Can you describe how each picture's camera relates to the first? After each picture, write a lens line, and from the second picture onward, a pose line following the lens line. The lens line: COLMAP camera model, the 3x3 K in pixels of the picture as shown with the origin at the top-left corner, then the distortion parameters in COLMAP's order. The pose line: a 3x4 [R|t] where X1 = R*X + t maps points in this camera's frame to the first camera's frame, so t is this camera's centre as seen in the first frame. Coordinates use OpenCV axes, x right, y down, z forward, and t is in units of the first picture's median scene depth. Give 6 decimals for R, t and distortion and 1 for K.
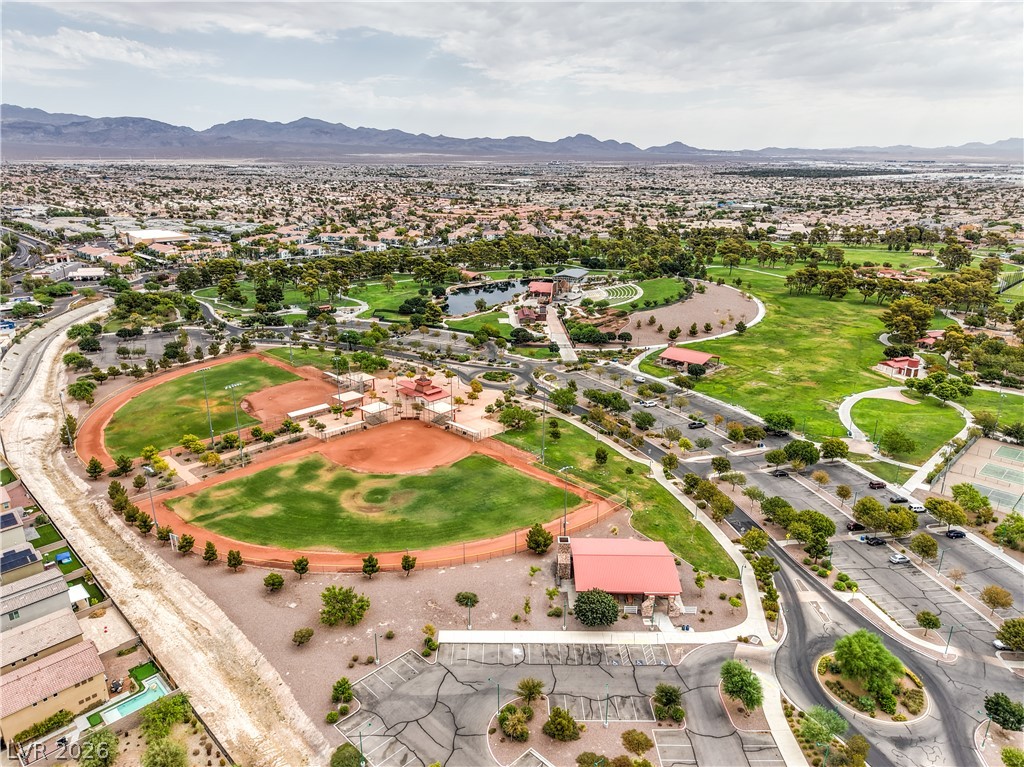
lens RADIAL K [[689.1, 0, 513.7], [0, 689.1, 390.2], [0, 0, 1]] dist [0.031083, -0.024106]
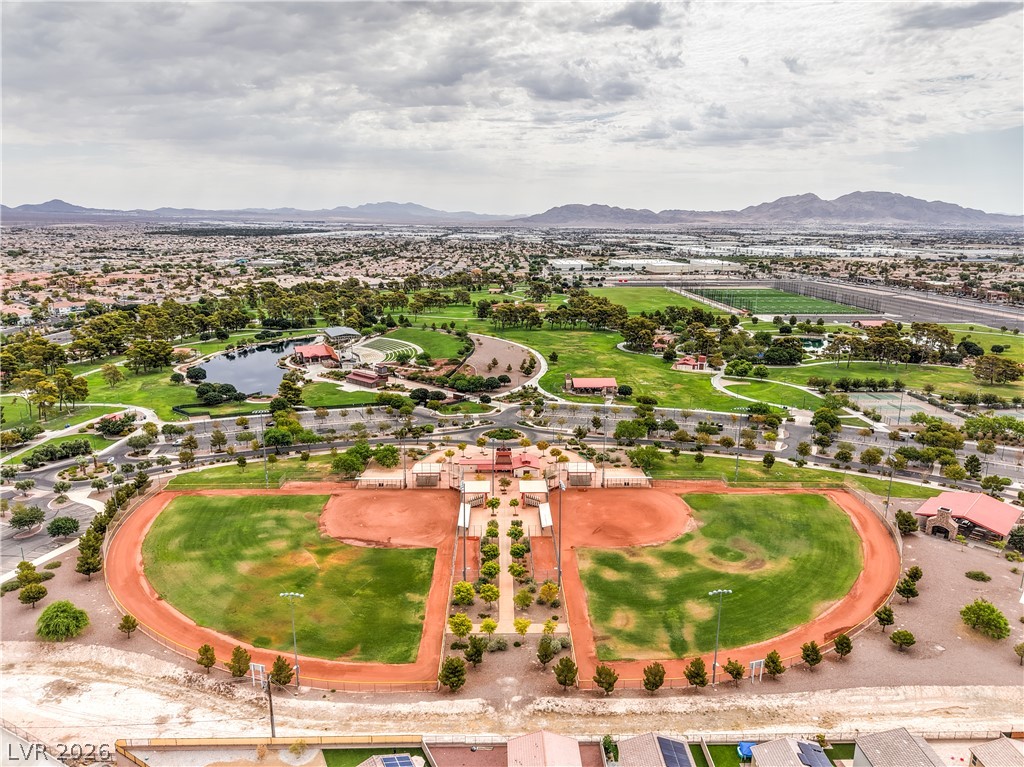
lens RADIAL K [[689.1, 0, 513.5], [0, 689.1, 392.7], [0, 0, 1]] dist [0.031083, -0.024106]
pose [[0.693438, -0.176874, 0.698469, -0.610157], [0.230307, 0.972956, 0.017736, -0.083017], [-0.682717, 0.148563, 0.715421, 0.310030]]
